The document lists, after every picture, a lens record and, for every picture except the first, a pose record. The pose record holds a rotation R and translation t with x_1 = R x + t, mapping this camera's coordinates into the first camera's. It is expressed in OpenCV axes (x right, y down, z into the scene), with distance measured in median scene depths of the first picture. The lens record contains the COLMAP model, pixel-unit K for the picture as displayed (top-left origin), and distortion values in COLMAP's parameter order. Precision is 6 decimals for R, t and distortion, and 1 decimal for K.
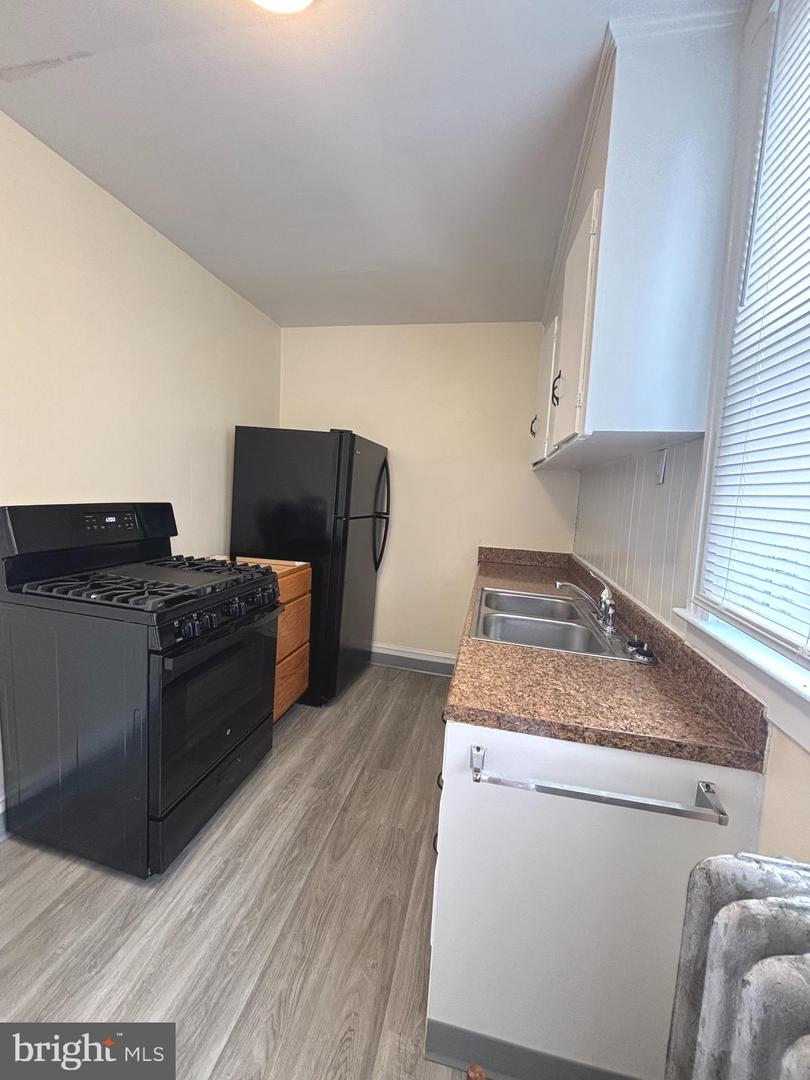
lens RADIAL K [[431.0, 0, 406.2], [0, 431.0, 535.6], [0, 0, 1]] dist [0.001132, 0.000195]
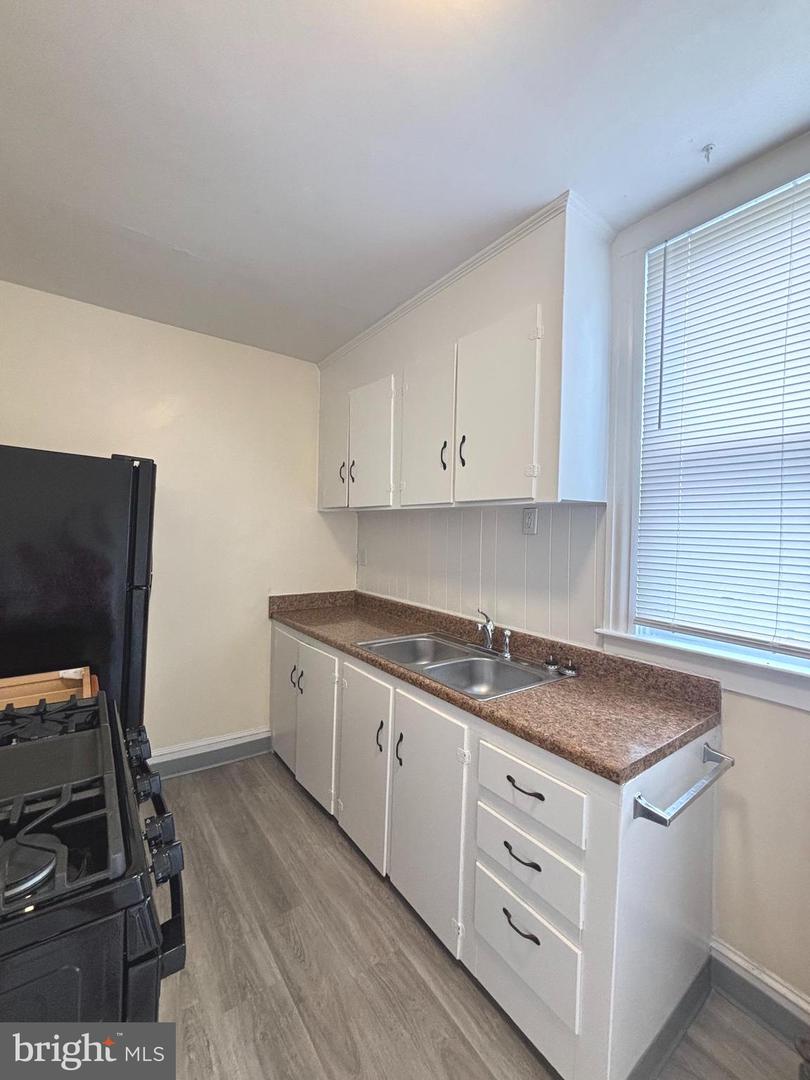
lens RADIAL K [[431.0, 0, 401.3], [0, 431.0, 536.0], [0, 0, 1]] dist [0.001132, 0.000195]
pose [[0.675317, -0.045784, 0.736105, -0.647692], [0.086918, 0.996057, -0.017788, -0.127893], [-0.732388, 0.075994, 0.676634, 0.416664]]
